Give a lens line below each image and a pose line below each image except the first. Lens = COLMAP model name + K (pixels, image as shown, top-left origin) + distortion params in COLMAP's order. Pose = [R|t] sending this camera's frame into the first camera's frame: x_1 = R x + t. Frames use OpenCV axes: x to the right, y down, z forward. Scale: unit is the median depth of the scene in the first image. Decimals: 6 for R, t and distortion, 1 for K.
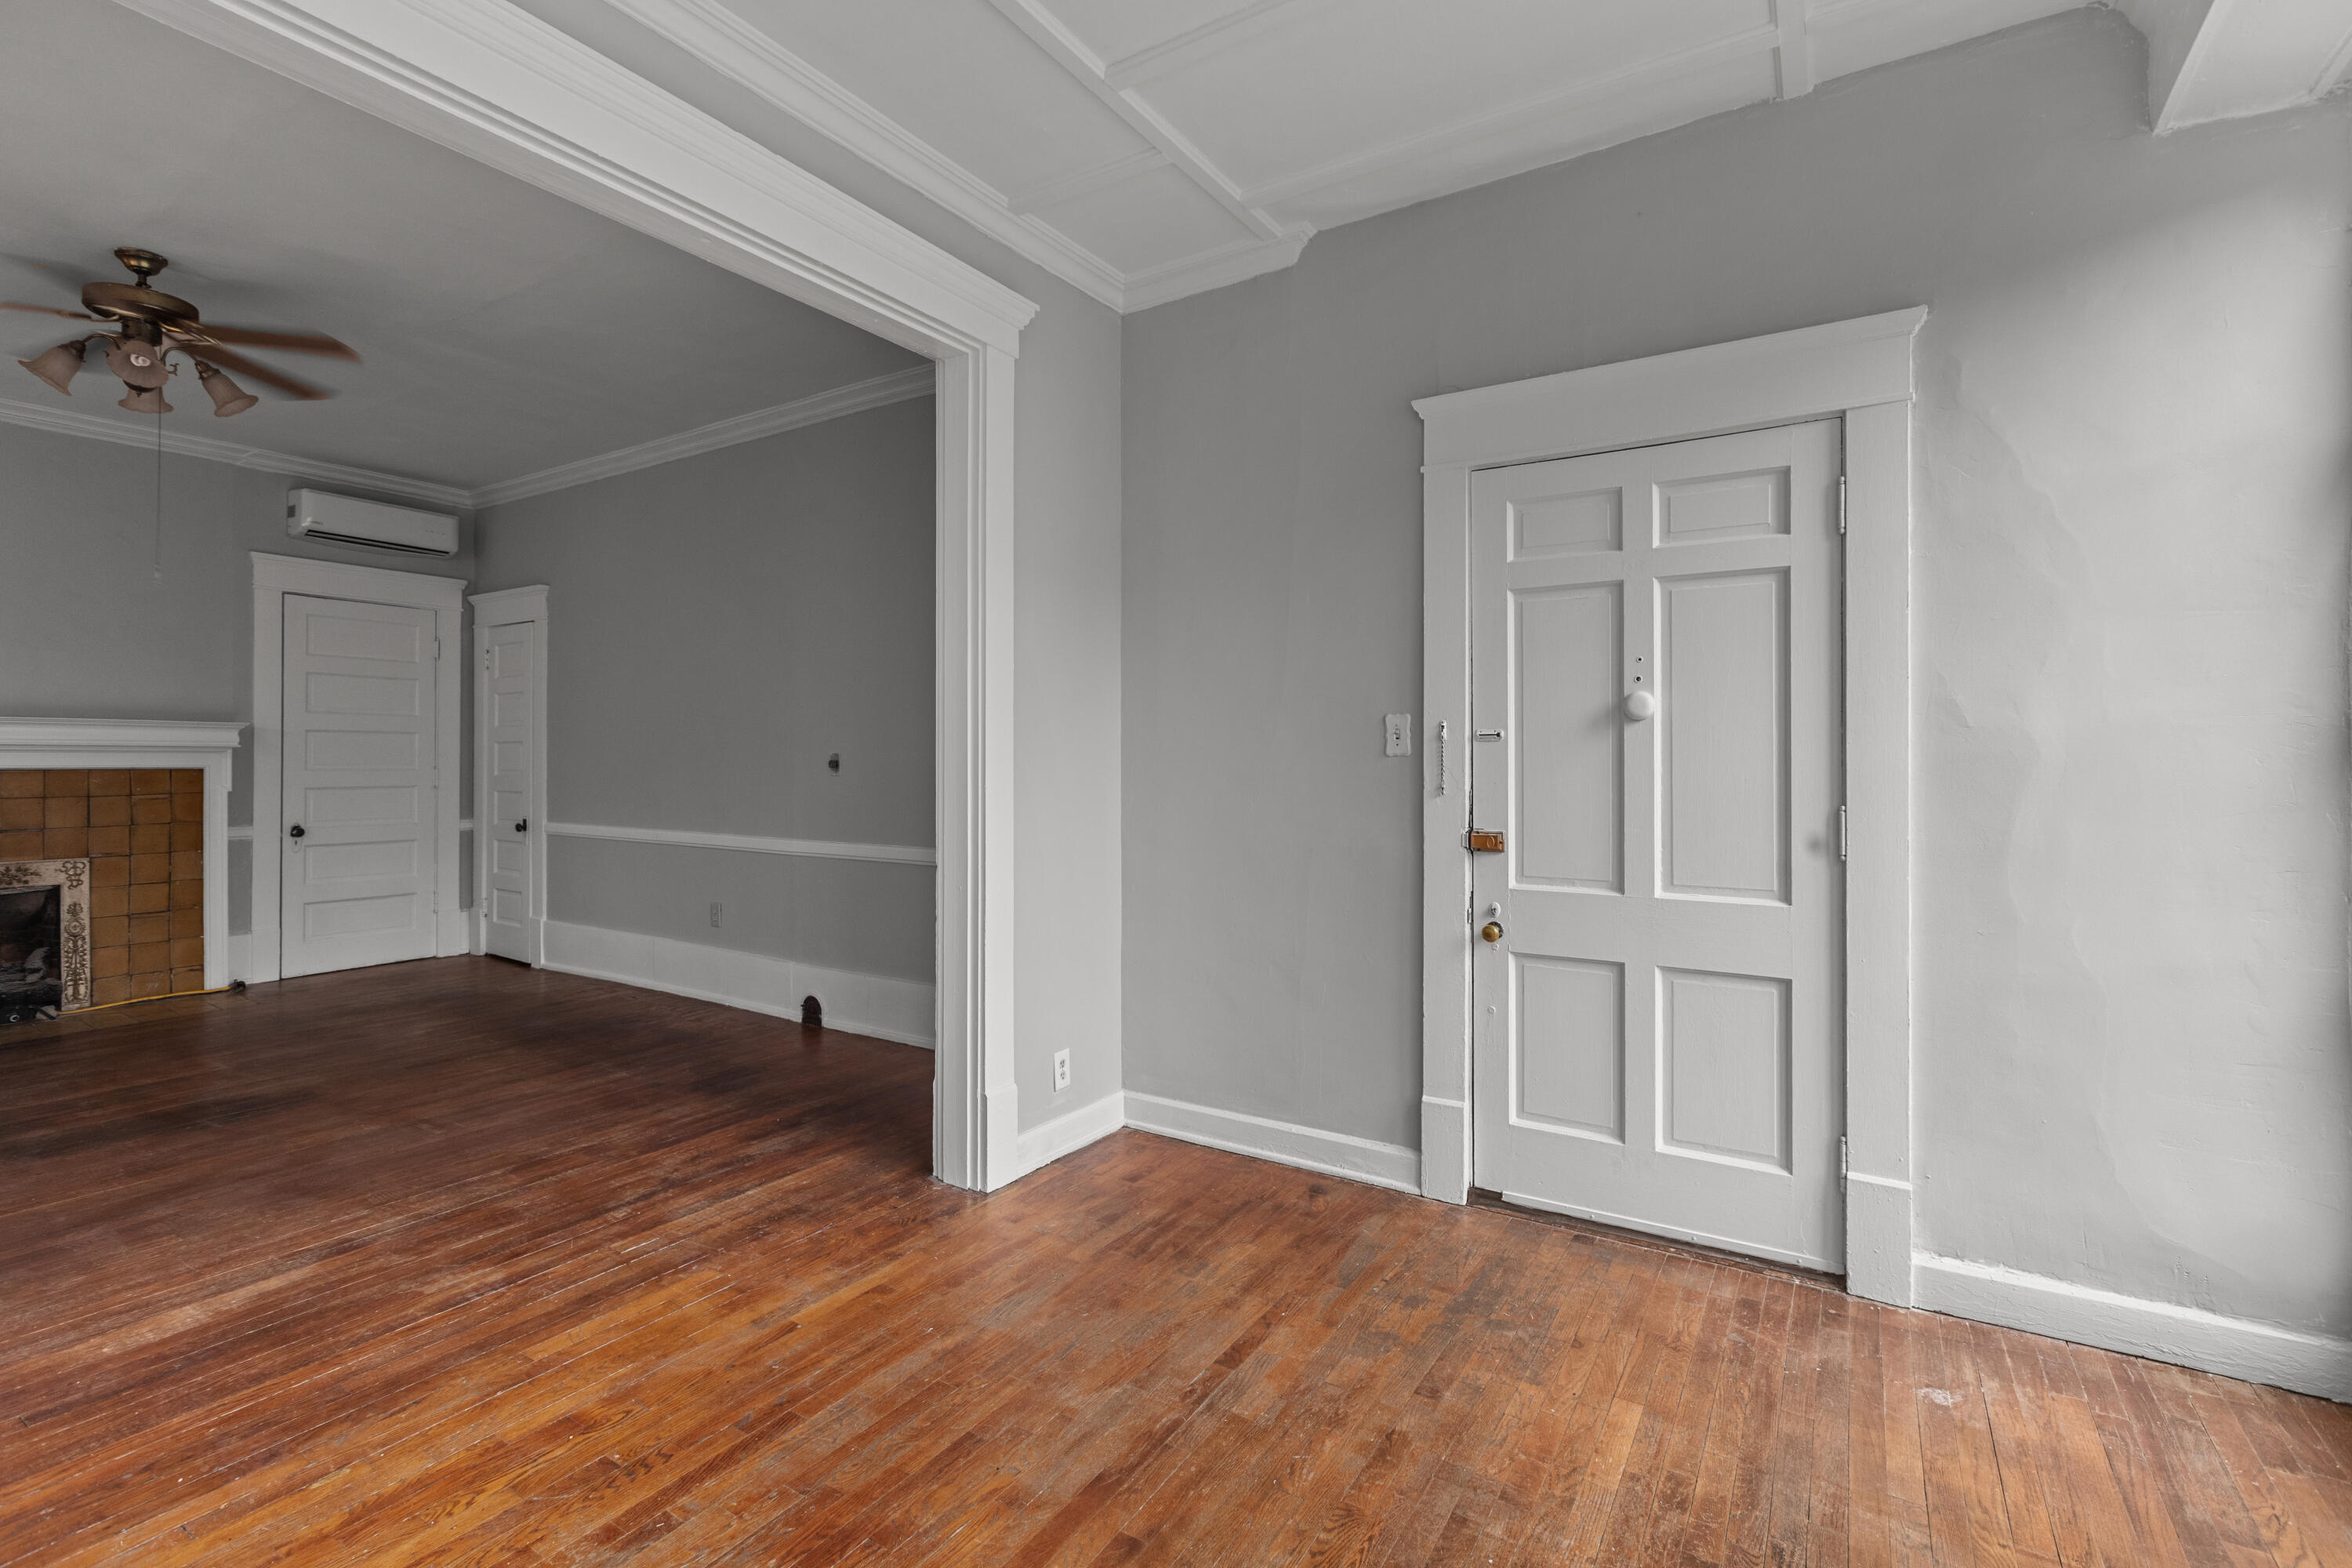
lens RADIAL K [[1061.9, 0, 1177.7], [0, 1061.9, 753.2], [0, 0, 1]] dist [0.001882, 0.000096]
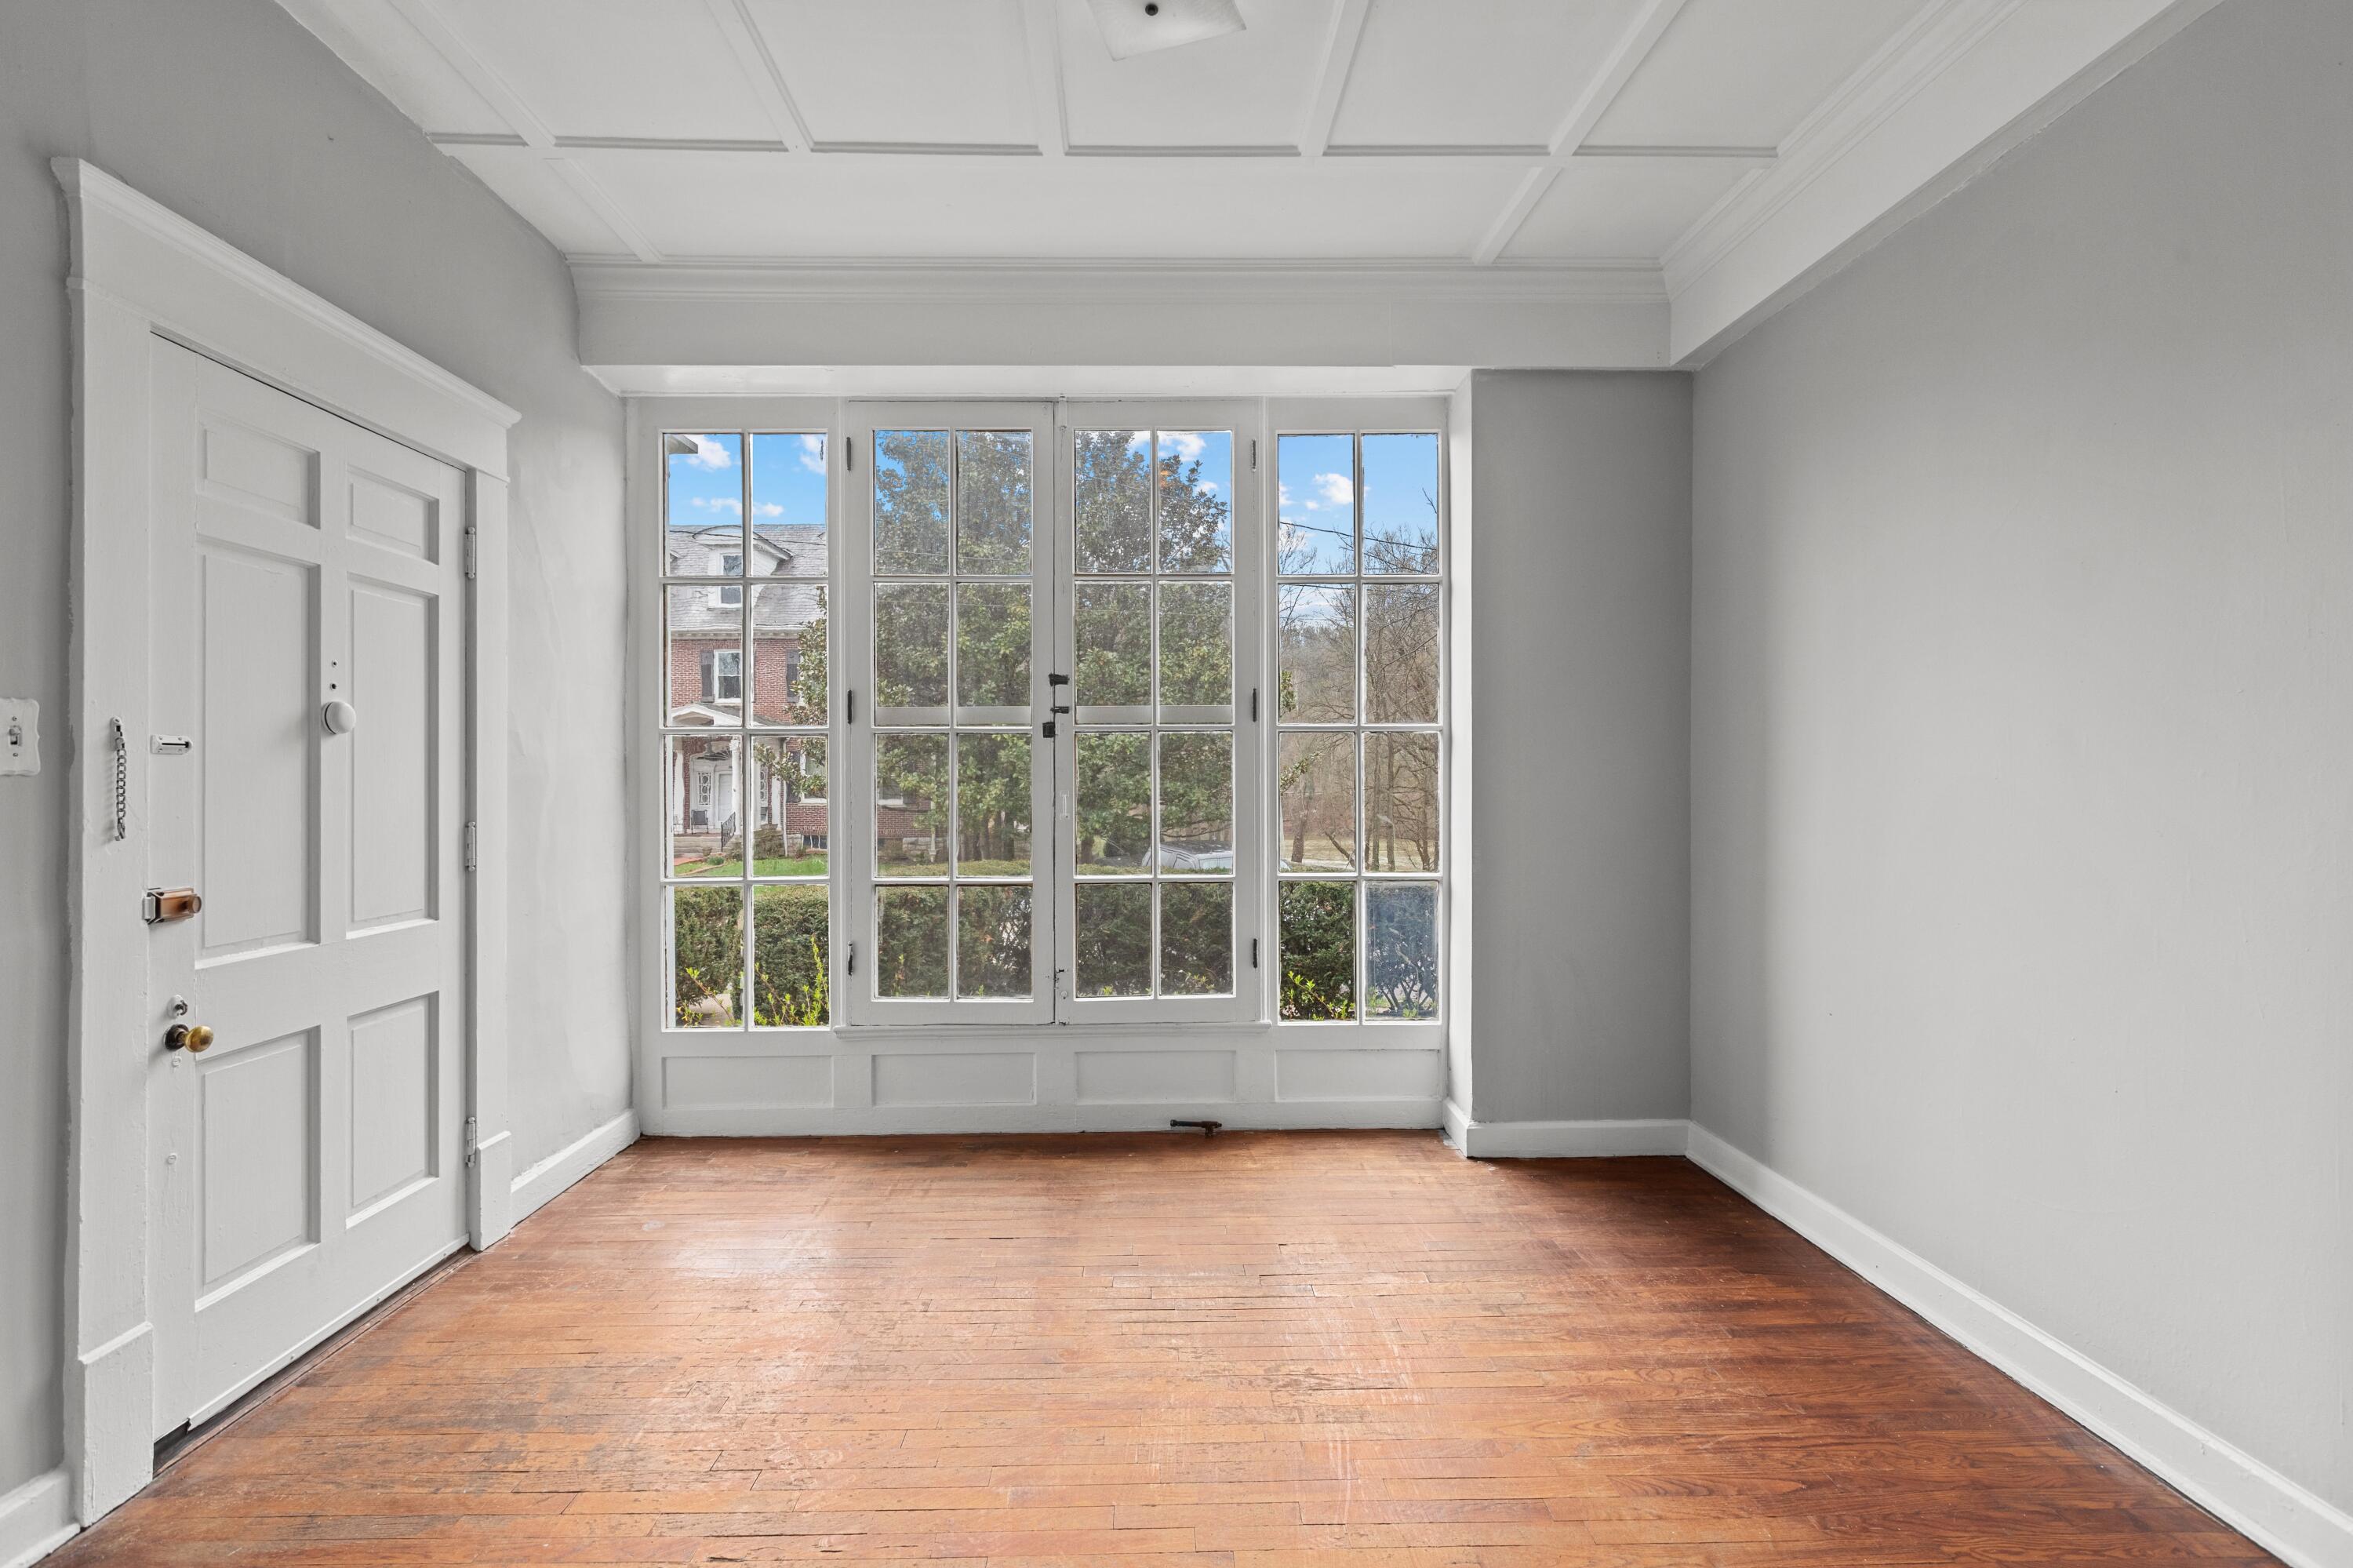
lens RADIAL K [[1062.4, 0, 1178.2], [0, 1062.4, 753.2], [0, 0, 1]] dist [0.001882, 0.000096]
pose [[-0.553311, 0.016688, 0.832808, -0.689011], [-0.007179, 0.999667, -0.024801, 0.000195], [-0.832944, -0.019701, -0.553006, 0.957887]]
